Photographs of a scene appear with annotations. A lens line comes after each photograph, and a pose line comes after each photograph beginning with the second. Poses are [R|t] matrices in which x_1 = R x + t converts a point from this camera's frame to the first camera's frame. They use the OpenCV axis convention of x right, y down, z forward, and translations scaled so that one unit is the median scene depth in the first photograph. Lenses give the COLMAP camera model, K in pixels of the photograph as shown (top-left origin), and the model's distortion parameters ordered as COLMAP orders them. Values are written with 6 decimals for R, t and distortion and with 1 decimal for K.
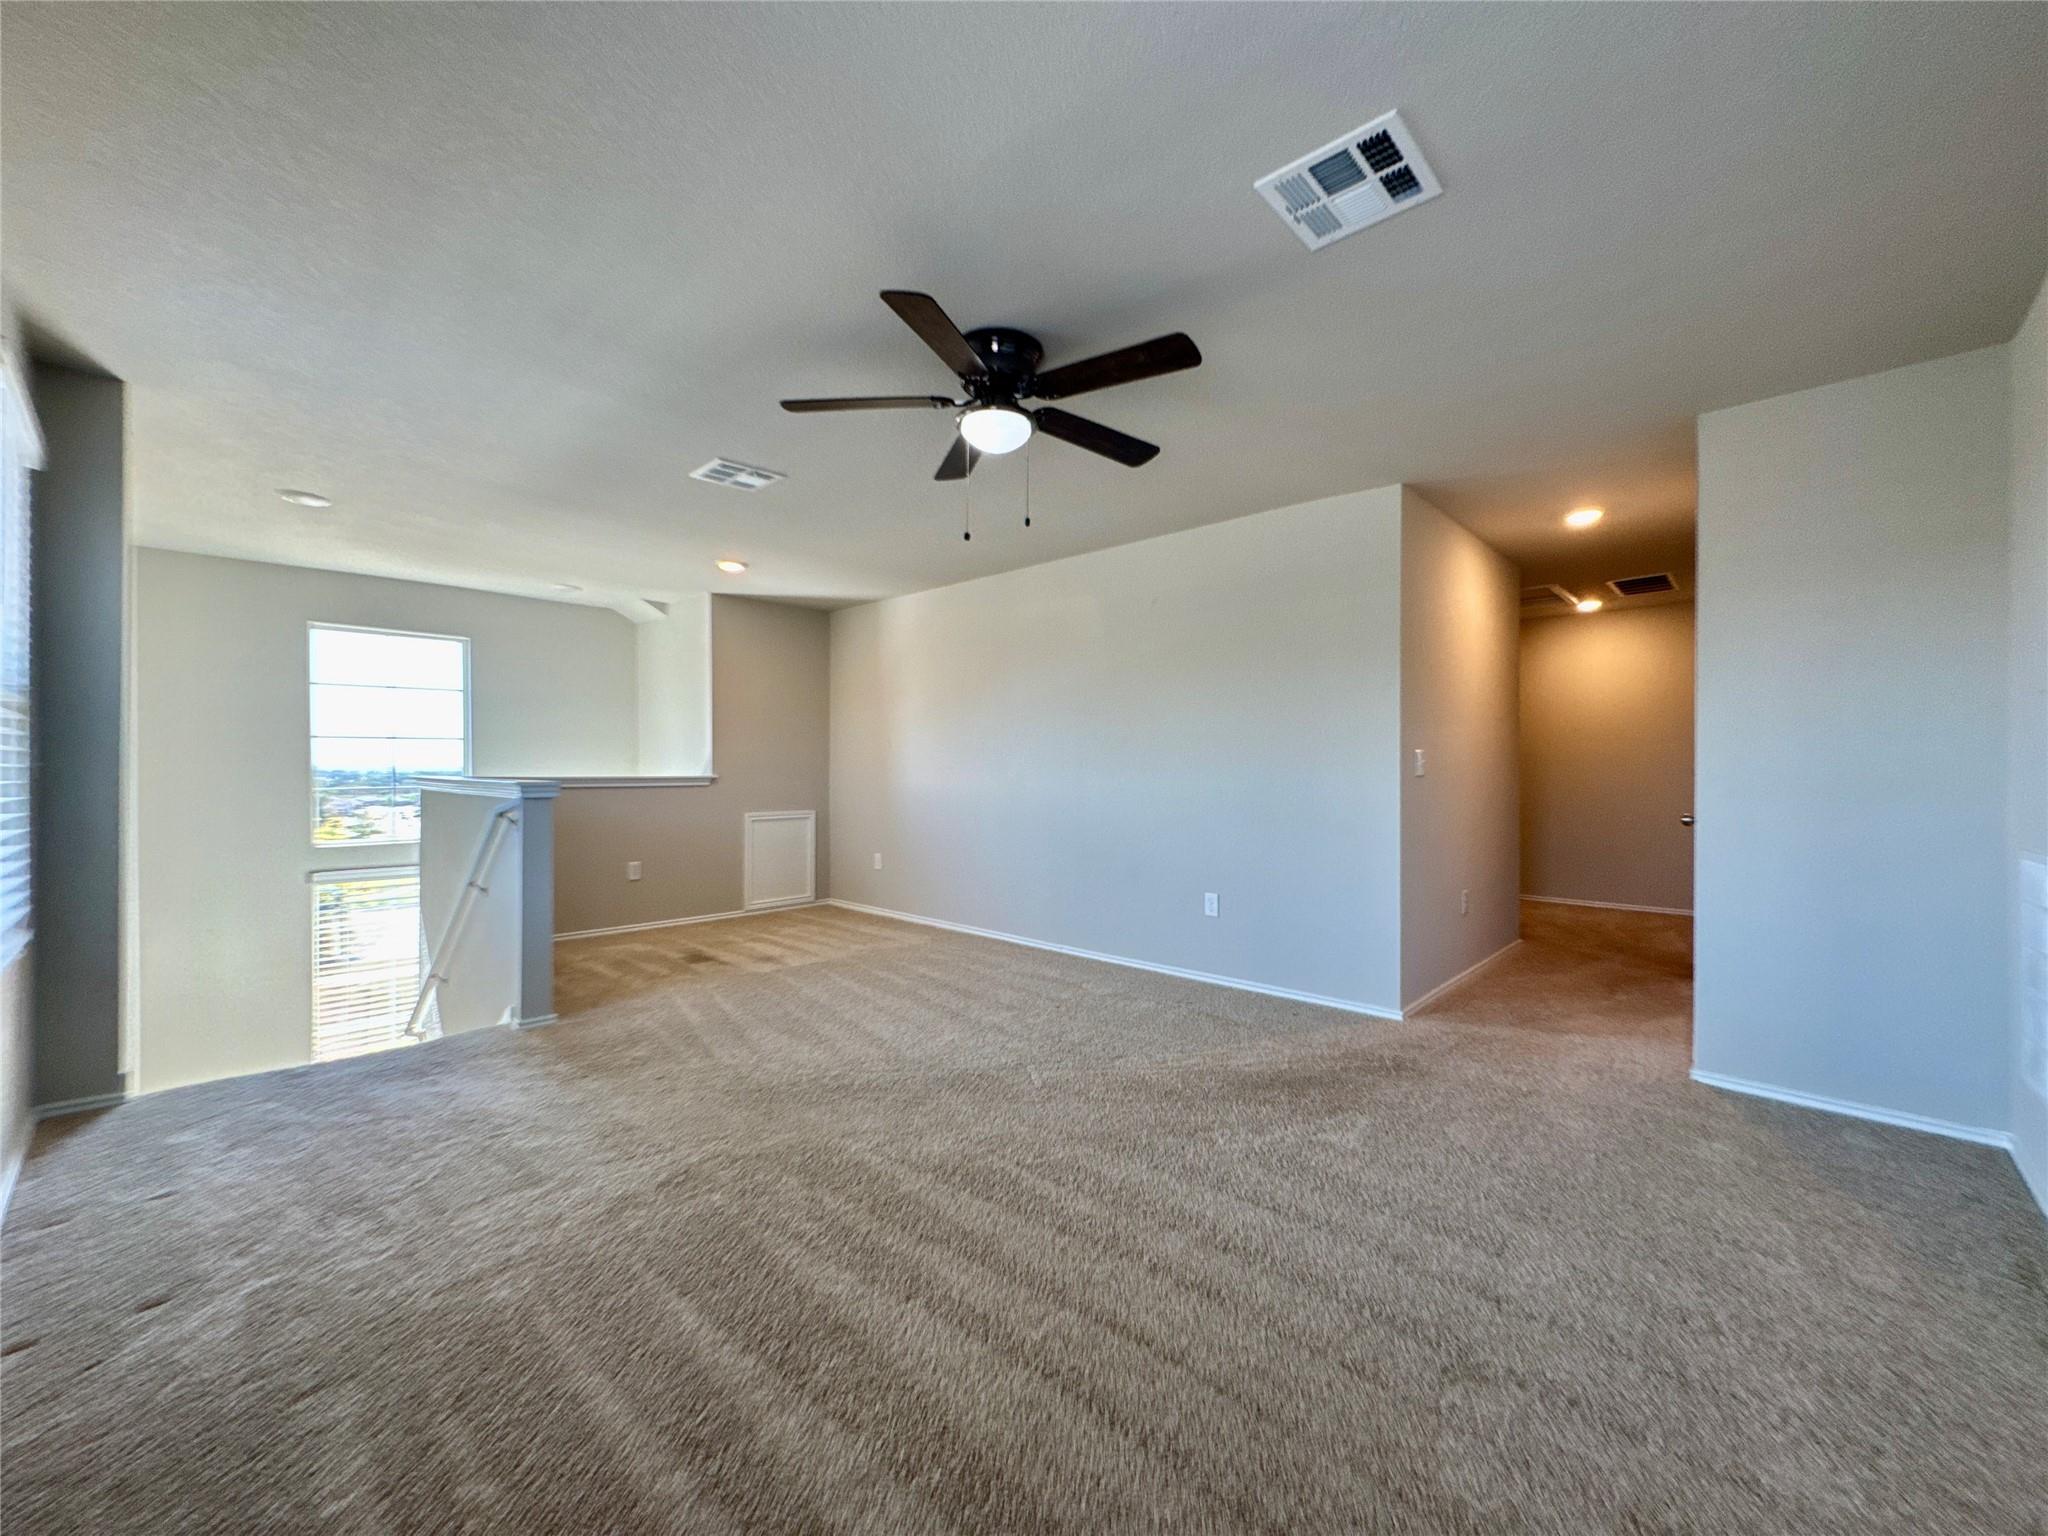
lens RADIAL K [[815.0, 0, 1026.0], [0, 815.0, 770.0], [0, 0, 1]] dist [-0.005133, 0.000669]
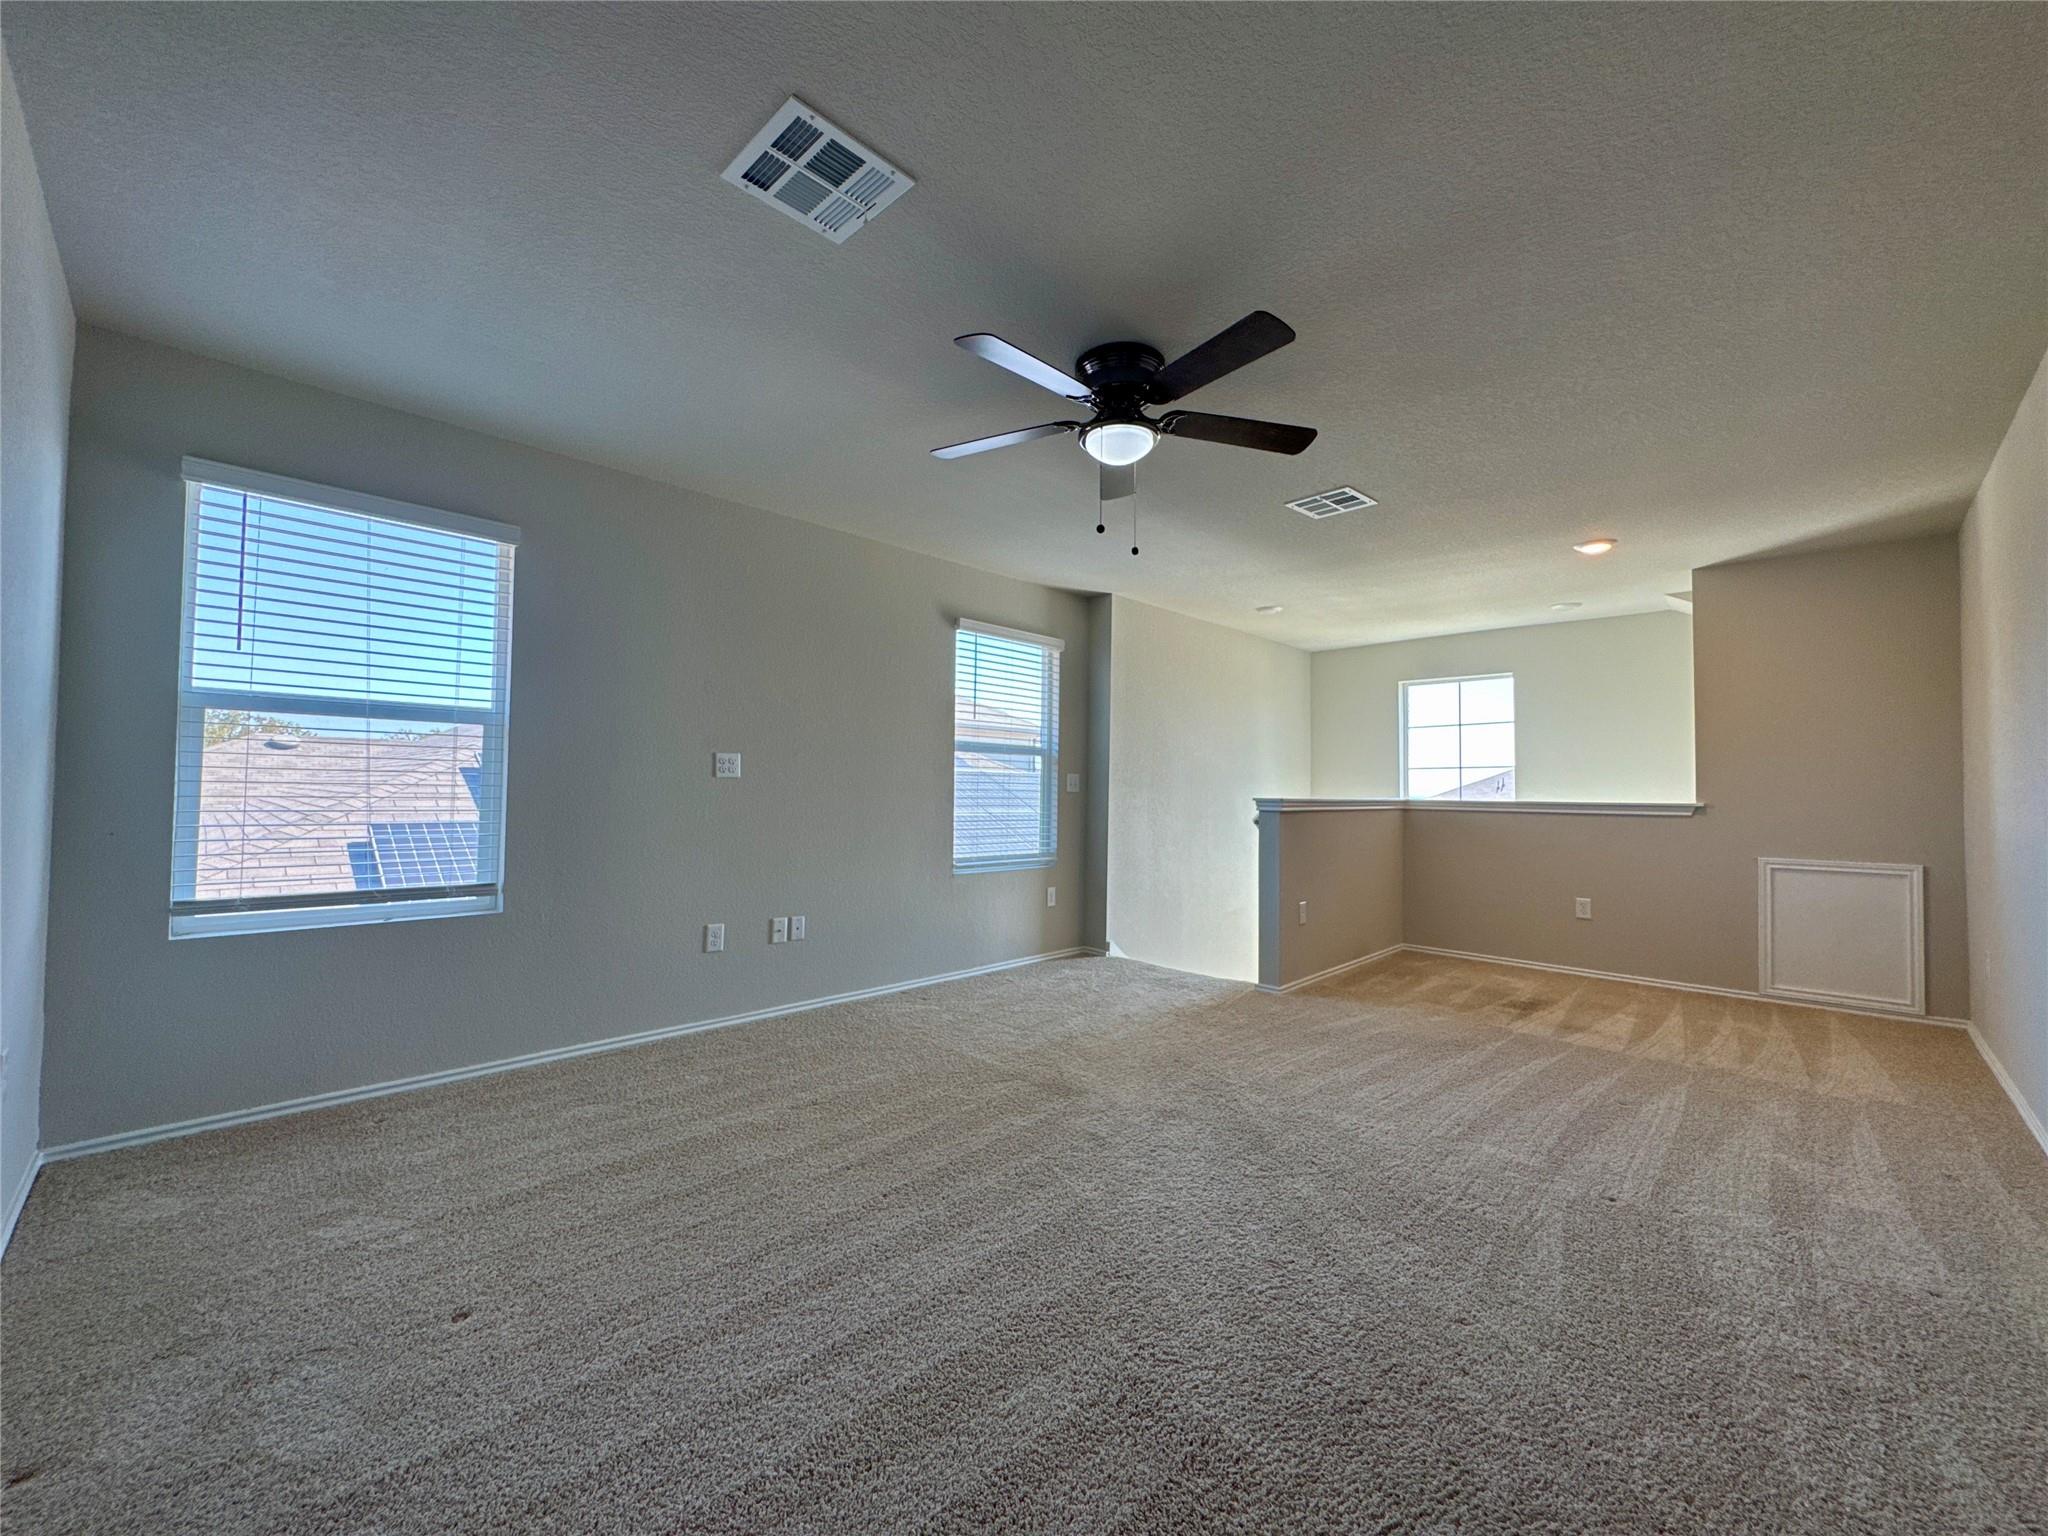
lens RADIAL K [[815.0, 0, 1026.0], [0, 815.0, 770.0], [0, 0, 1]] dist [-0.005133, 0.000669]
pose [[-0.011549, -0.029438, -0.999500, 0.591237], [-0.017204, 0.999424, -0.029237, 0.012318], [0.999785, 0.016857, -0.012049, 0.553570]]
